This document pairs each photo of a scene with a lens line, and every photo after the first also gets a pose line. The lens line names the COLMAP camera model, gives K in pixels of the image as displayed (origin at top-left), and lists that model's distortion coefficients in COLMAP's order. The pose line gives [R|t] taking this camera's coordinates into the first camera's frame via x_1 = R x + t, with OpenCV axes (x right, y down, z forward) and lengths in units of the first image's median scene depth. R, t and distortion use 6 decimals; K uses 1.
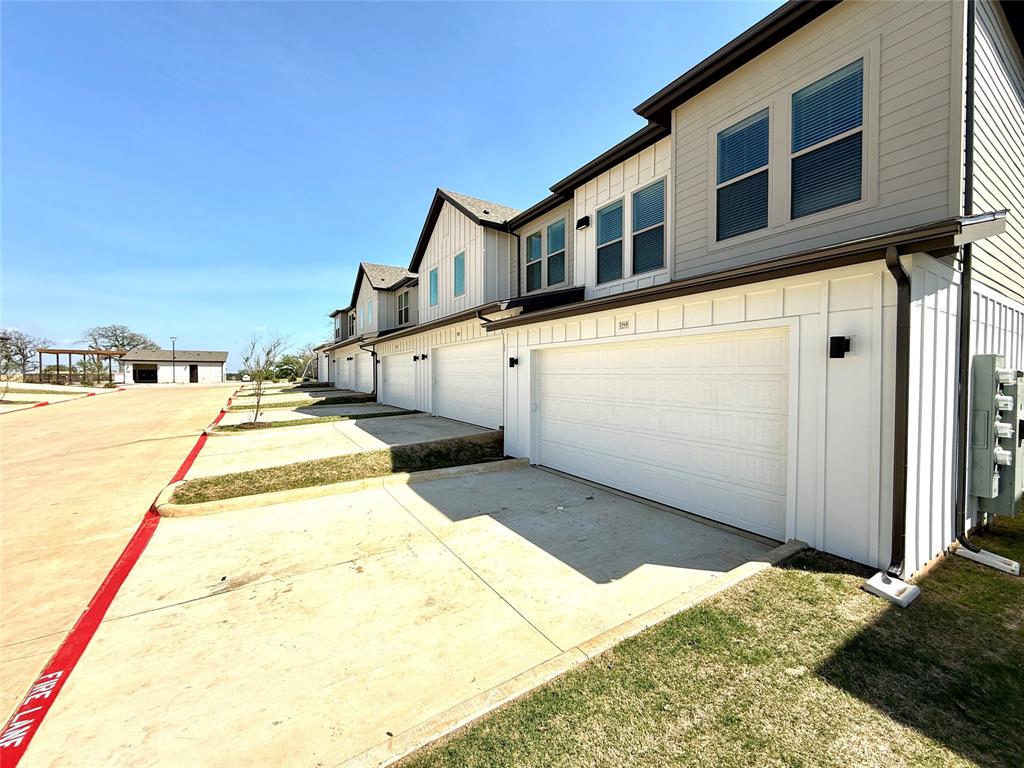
lens RADIAL K [[407.3, 0, 512.0], [0, 407.3, 384.0], [0, 0, 1]] dist [-0.001127, 0.000094]
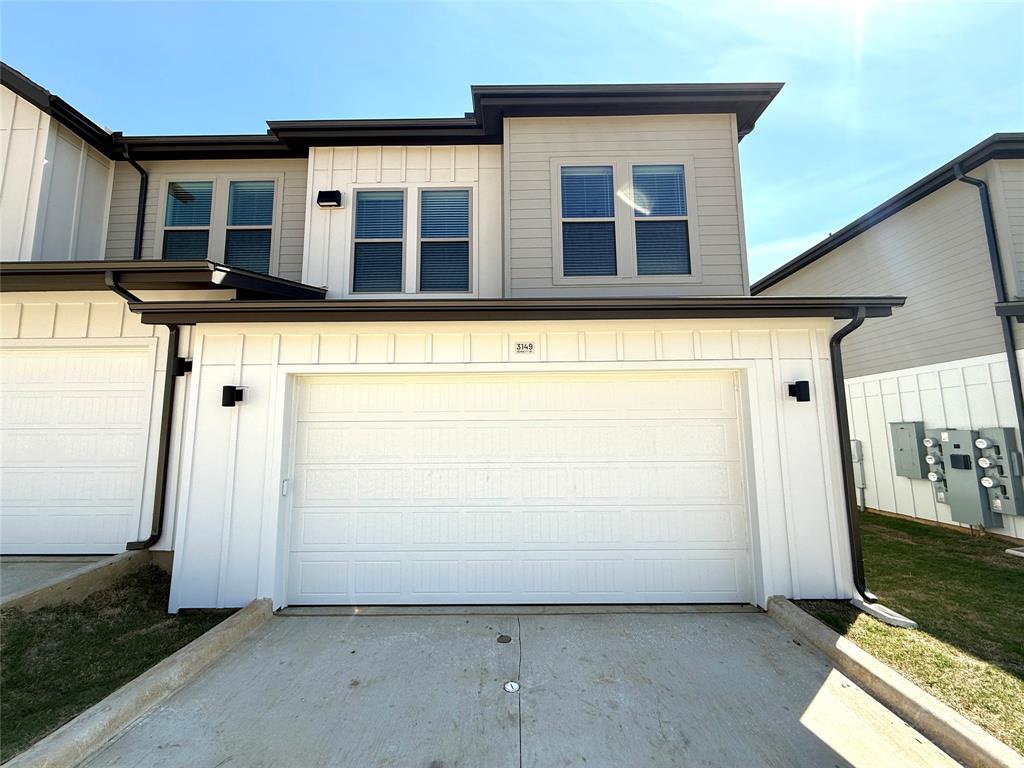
lens RADIAL K [[407.3, 0, 512.0], [0, 407.3, 384.0], [0, 0, 1]] dist [-0.001127, 0.000094]
pose [[0.536525, 0.095643, 0.838447, -0.224424], [0.028020, 0.990990, -0.130973, 0.003874], [-0.843419, 0.093763, 0.529011, 0.480318]]
